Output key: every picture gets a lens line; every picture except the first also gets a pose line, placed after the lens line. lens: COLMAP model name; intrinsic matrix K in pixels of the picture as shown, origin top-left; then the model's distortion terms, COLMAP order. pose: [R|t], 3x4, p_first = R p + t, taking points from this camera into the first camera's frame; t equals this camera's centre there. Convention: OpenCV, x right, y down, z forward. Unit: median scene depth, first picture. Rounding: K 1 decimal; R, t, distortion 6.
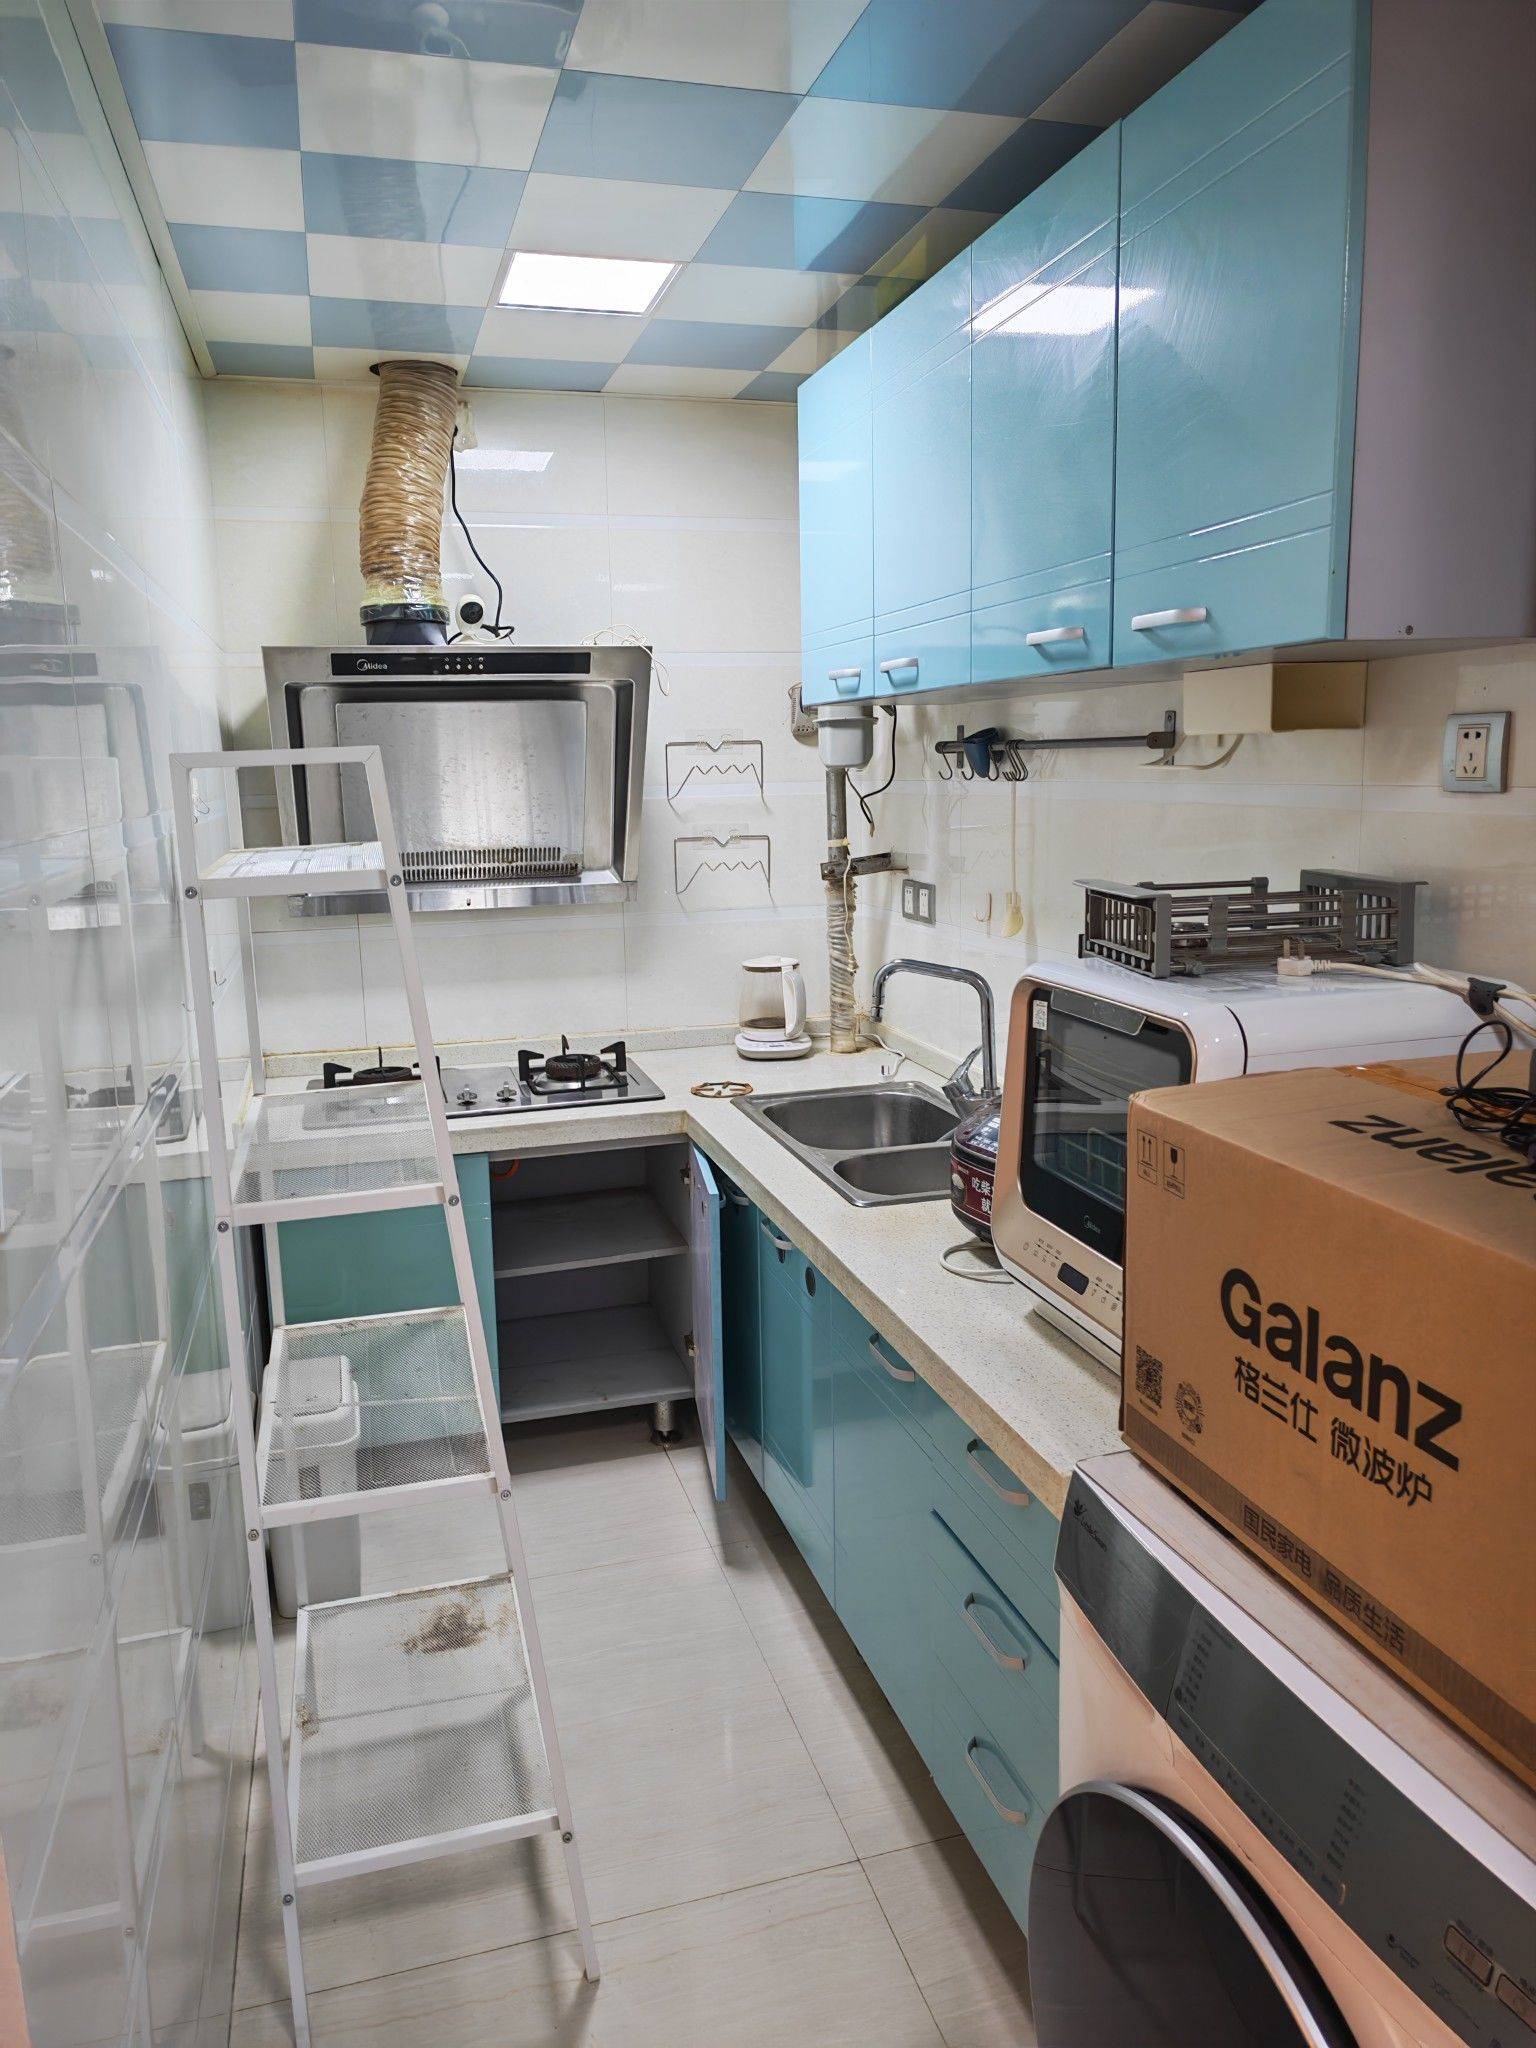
lens RADIAL K [[1430.2, 0, 771.4], [0, 1430.2, 1010.5], [0, 0, 1]] dist [0.016499, -0.010766]
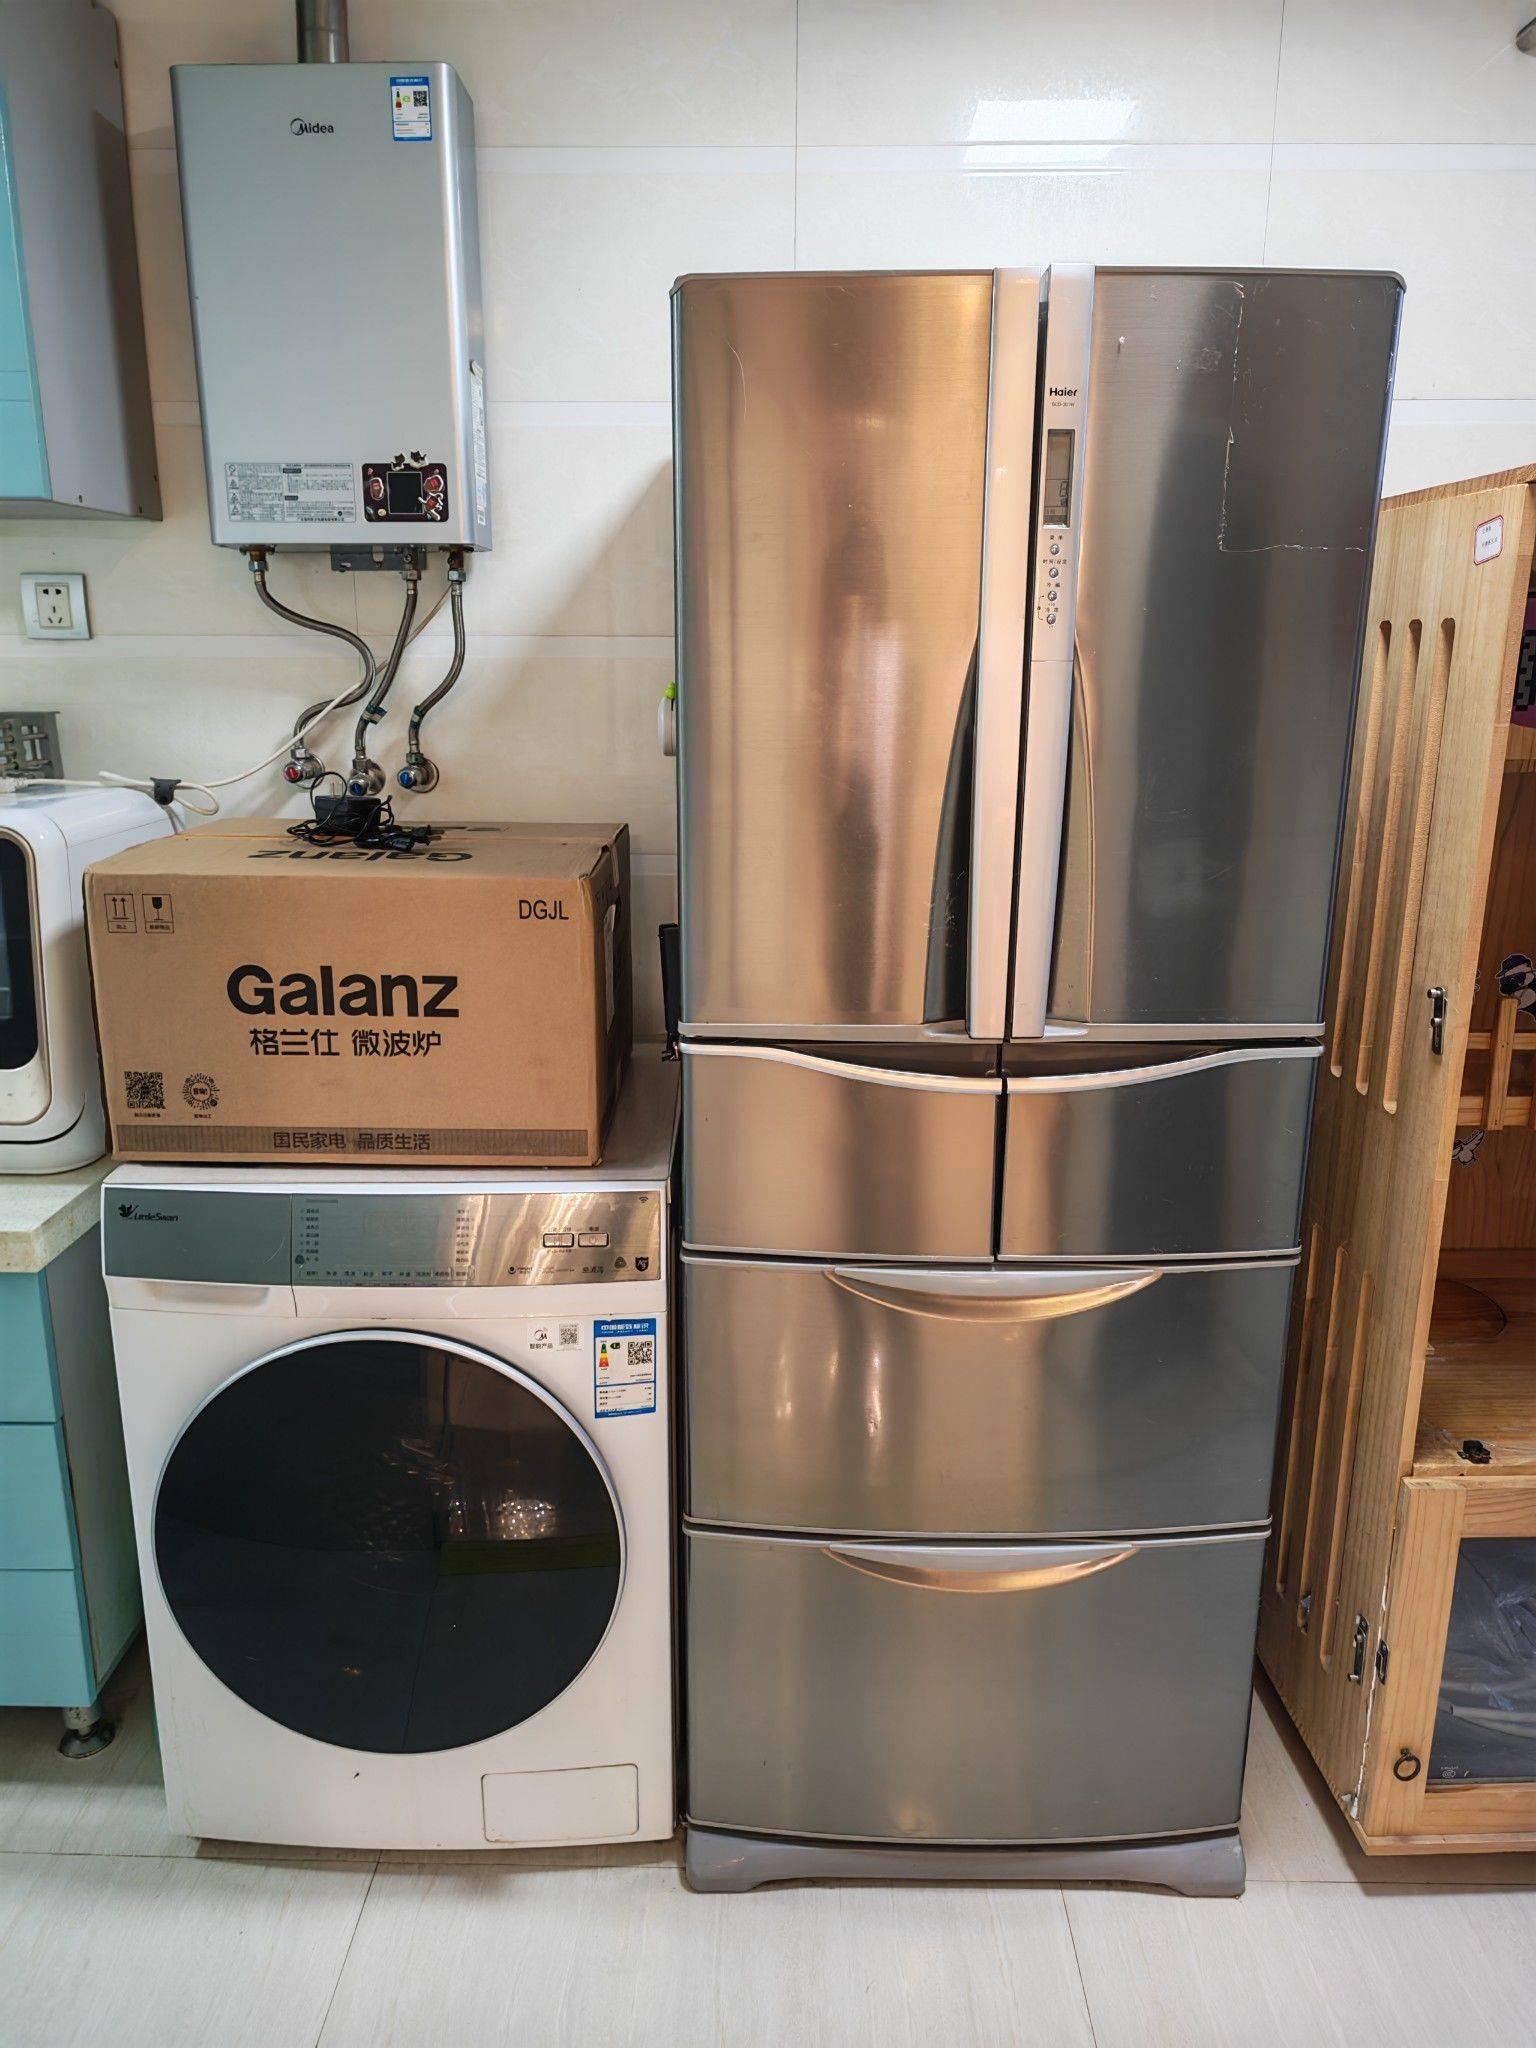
lens RADIAL K [[1430.2, 0, 763.5], [0, 1430.2, 1027.2], [0, 0, 1]] dist [0.016499, -0.010766]
pose [[0.312042, -0.221557, 0.923873, -0.834120], [0.157021, 0.971082, 0.179844, 0.069774], [-0.937003, 0.088948, 0.337808, 0.069155]]
